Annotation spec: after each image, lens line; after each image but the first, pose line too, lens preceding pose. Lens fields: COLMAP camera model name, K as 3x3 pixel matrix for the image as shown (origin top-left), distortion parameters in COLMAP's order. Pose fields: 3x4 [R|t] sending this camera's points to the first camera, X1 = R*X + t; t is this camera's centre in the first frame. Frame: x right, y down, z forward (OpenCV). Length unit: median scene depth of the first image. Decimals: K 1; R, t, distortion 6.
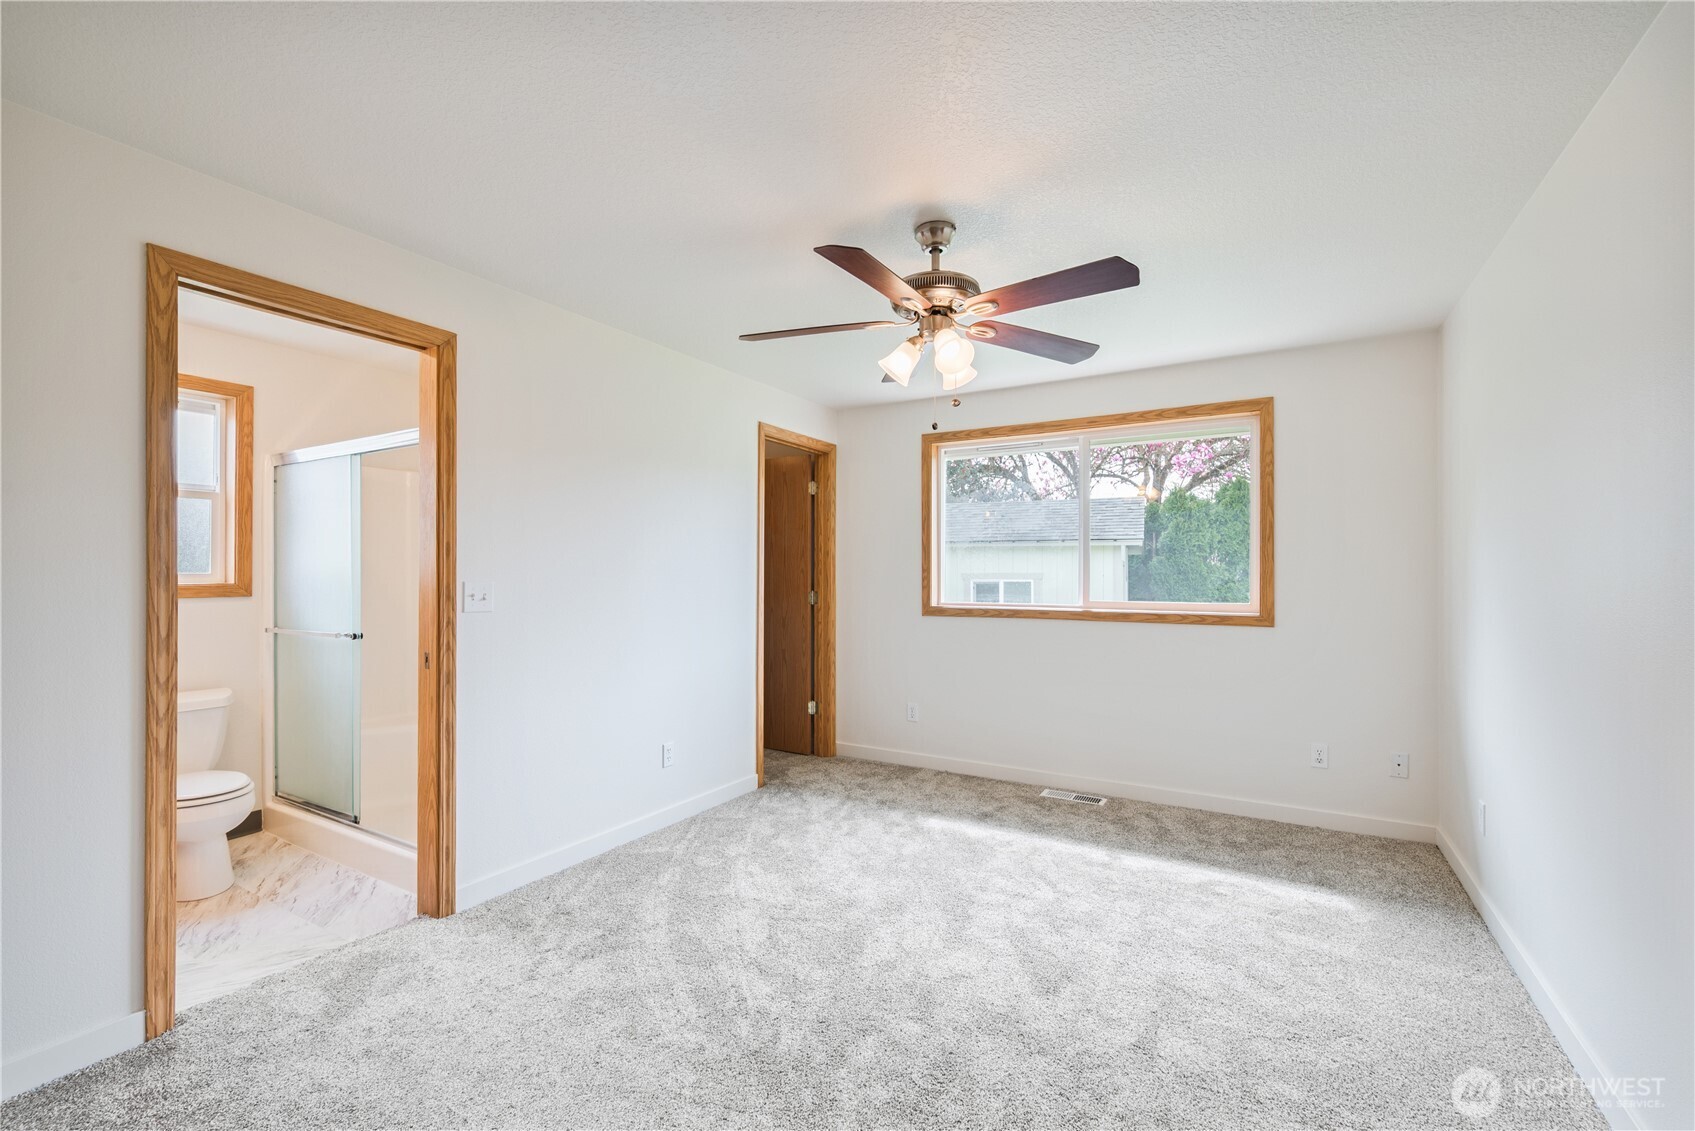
lens RADIAL K [[681.1, 0, 847.5], [0, 681.1, 565.5], [0, 0, 1]] dist [0.021364, -0.008804]
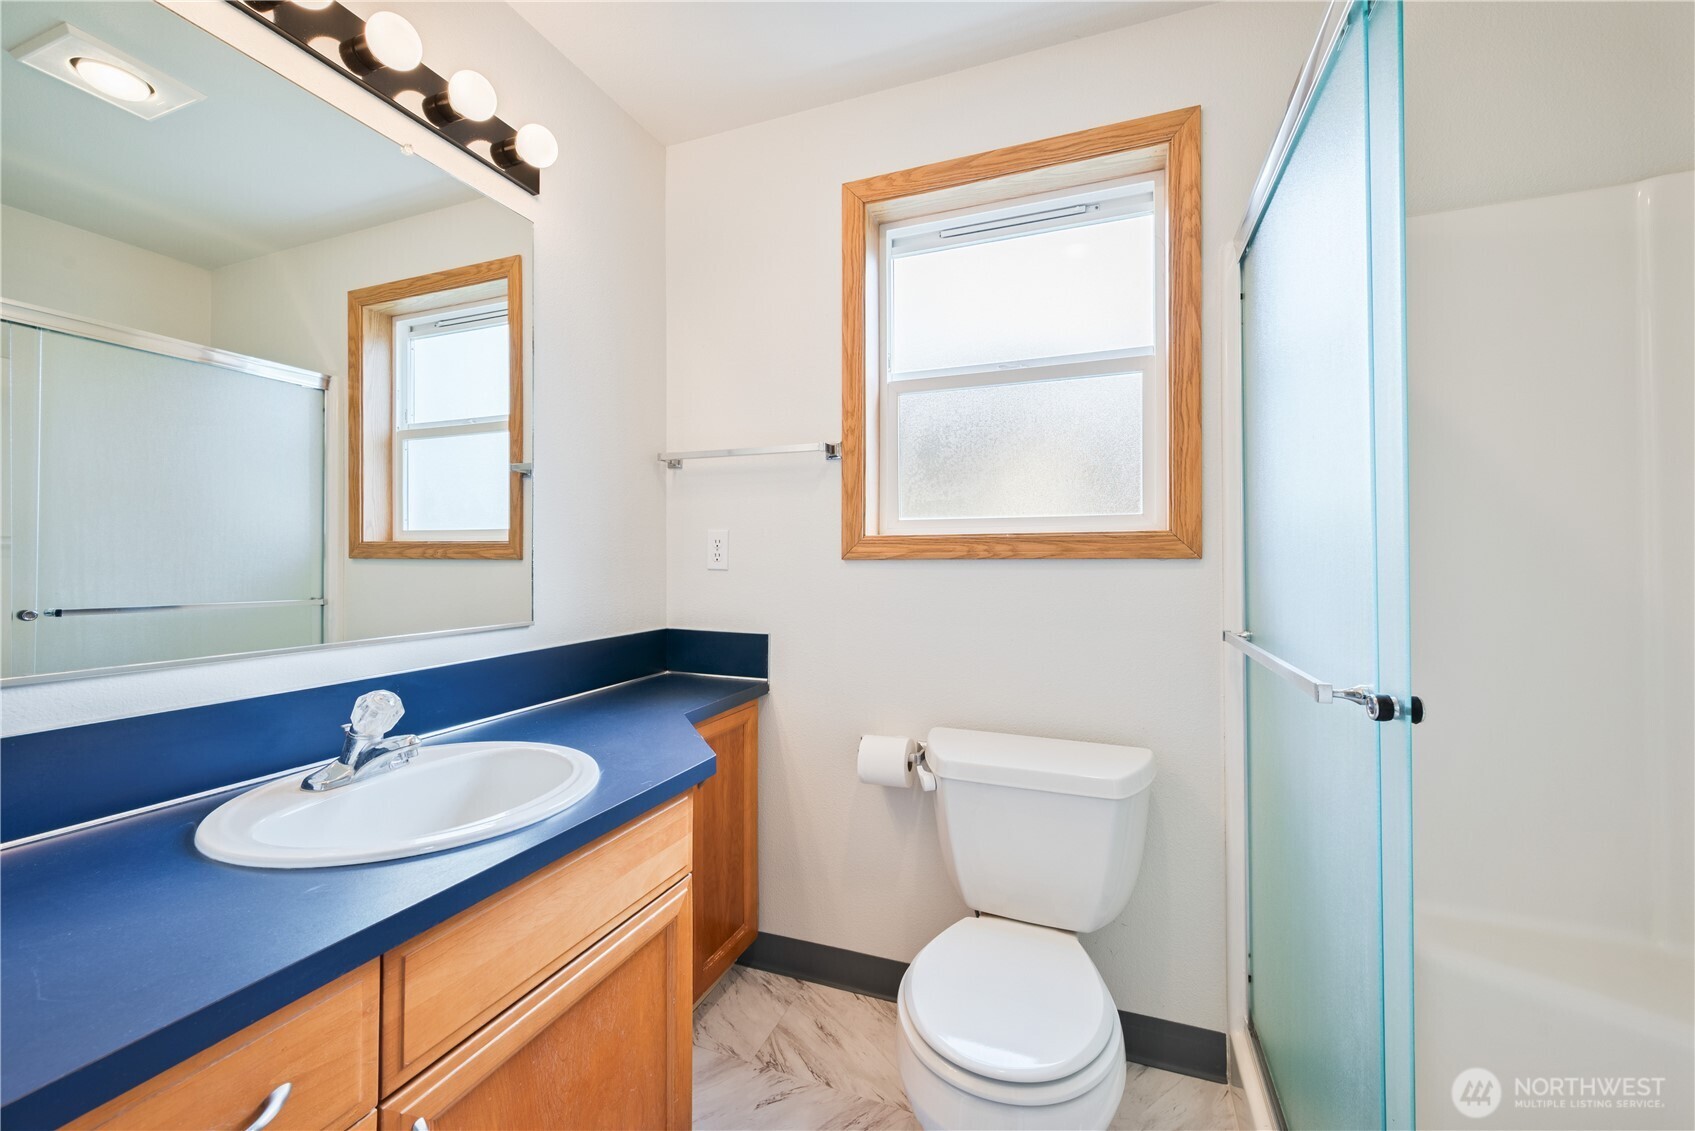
lens RADIAL K [[665.2, 0, 847.5], [0, 665.2, 565.5], [0, 0, 1]] dist [0.000530, 0.000038]
pose [[0.162803, -0.006018, -0.986640, -0.469022], [0.007052, 0.999963, -0.004936, 0.049745], [0.986633, -0.006154, 0.162840, 0.699987]]
